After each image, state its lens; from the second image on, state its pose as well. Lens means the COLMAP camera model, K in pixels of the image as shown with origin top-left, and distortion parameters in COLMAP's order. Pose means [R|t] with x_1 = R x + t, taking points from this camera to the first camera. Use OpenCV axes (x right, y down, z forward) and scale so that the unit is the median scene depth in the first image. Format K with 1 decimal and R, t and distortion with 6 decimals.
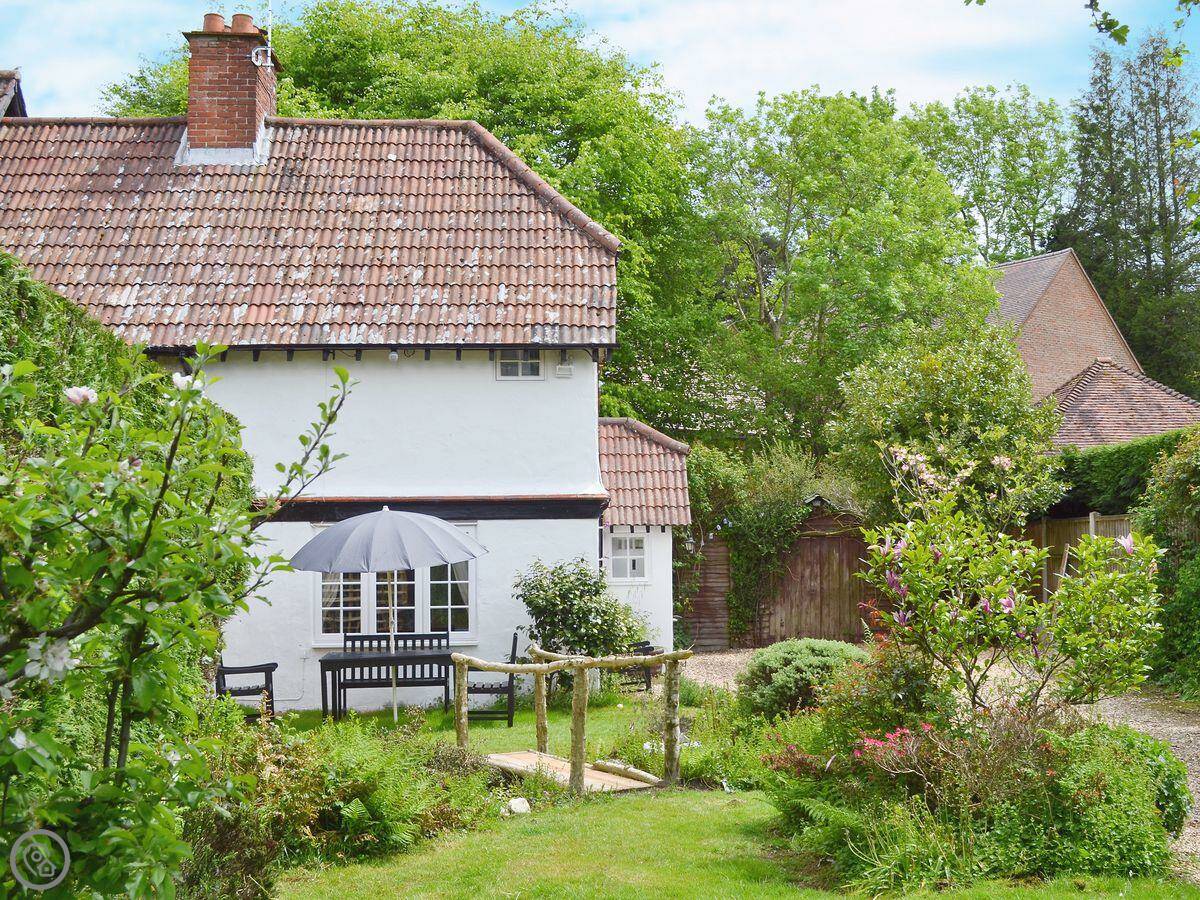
lens RADIAL K [[2038.2, 0, 731.9], [0, 2038.2, 375.8], [0, 0, 1]] dist [-0.061569, -0.125357]
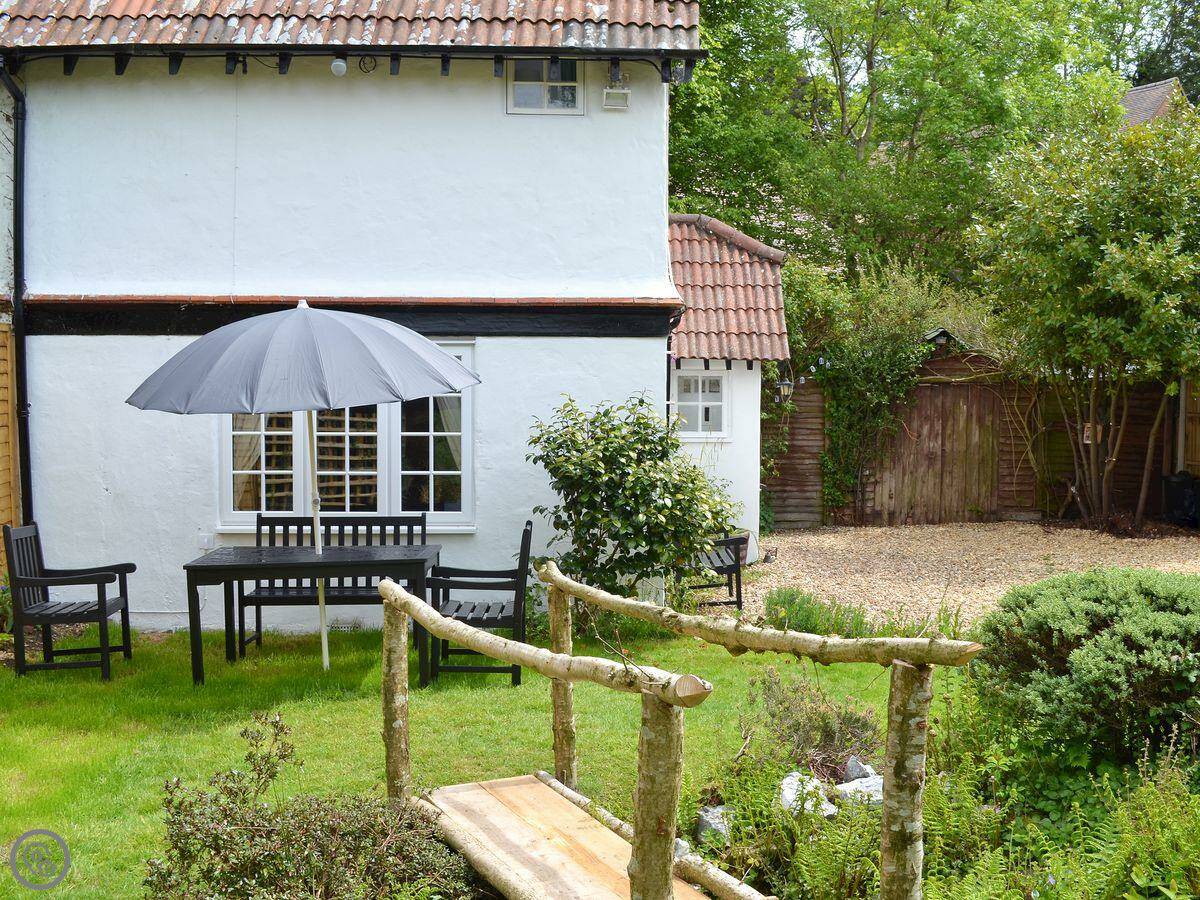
lens RADIAL K [[2179.7, 0, 600.0], [0, 2179.7, 450.0], [0, 0, 1]] dist [-0.007823, -0.040193]
pose [[0.996081, 0.020054, -0.086142, -0.027531], [-0.010757, 0.994194, 0.107065, 0.032935], [0.087789, -0.105719, 0.990513, 0.328817]]
